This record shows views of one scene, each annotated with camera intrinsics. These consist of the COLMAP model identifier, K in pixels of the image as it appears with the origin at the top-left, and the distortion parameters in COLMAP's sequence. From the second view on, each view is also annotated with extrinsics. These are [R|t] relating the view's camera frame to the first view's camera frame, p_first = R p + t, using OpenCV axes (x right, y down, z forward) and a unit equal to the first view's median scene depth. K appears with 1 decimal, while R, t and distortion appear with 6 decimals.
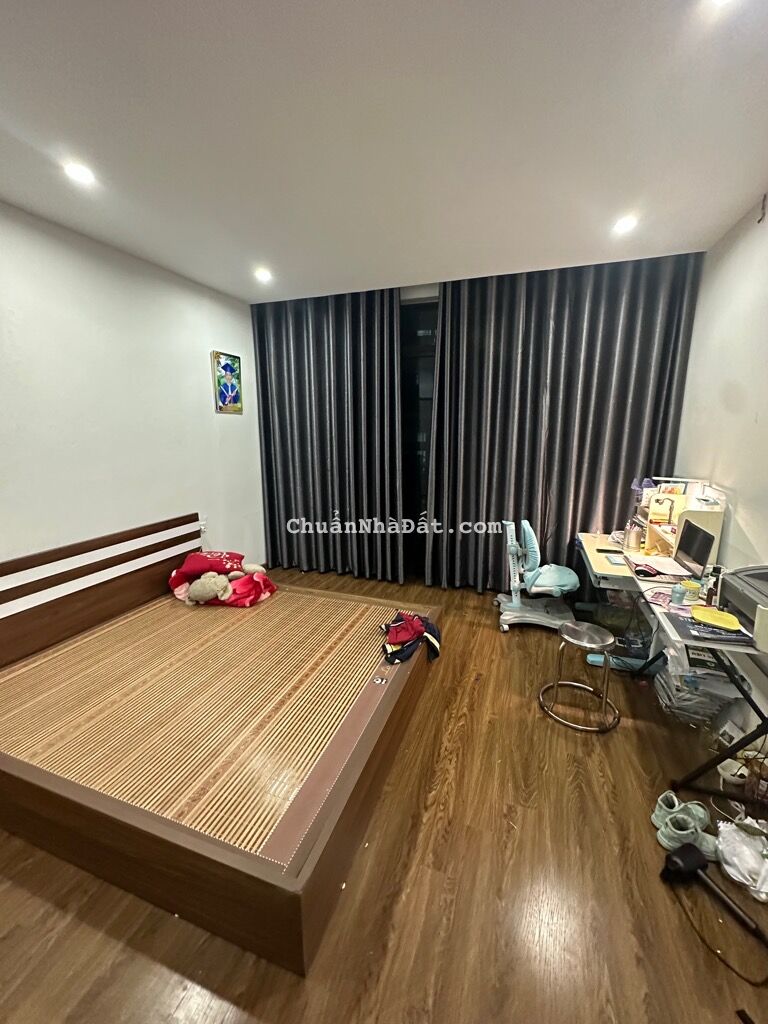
lens RADIAL K [[409.1, 0, 383.5], [0, 409.1, 512.8], [0, 0, 1]] dist [0.000195, -0.000093]
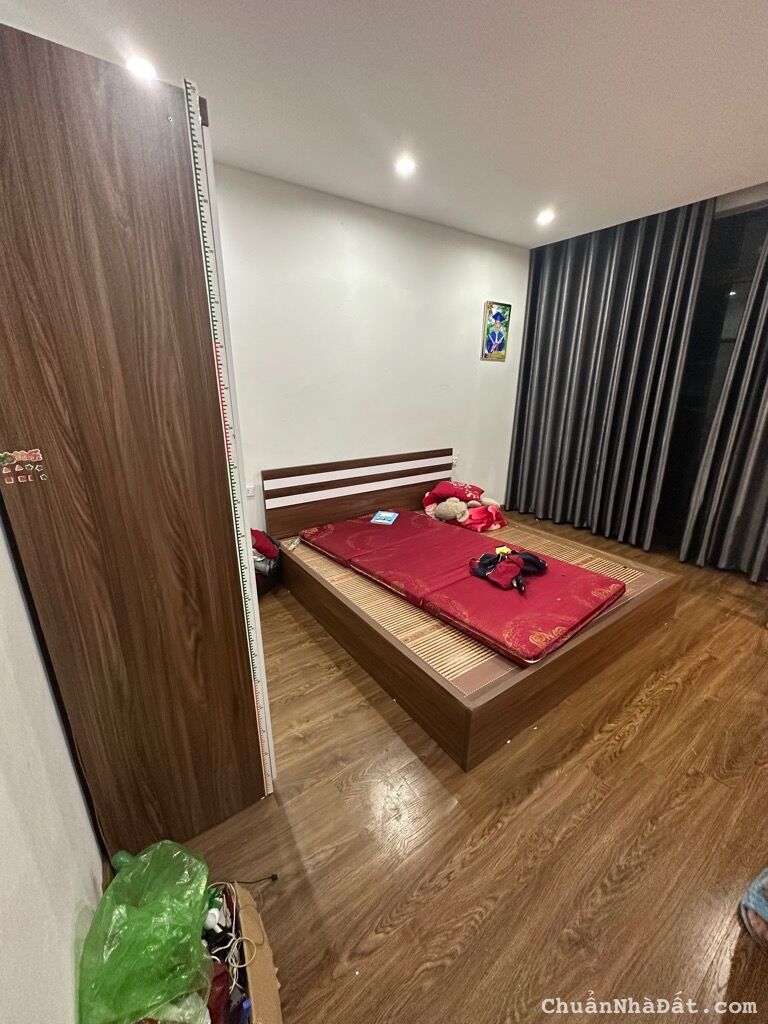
lens RADIAL K [[409.1, 0, 383.5], [0, 409.1, 512.8], [0, 0, 1]] dist [0.000195, -0.000093]
pose [[0.817123, 0.183810, -0.546373, 0.065052], [-0.124829, 0.981734, 0.143586, 0.041325], [0.562786, -0.049124, 0.825142, -0.096553]]
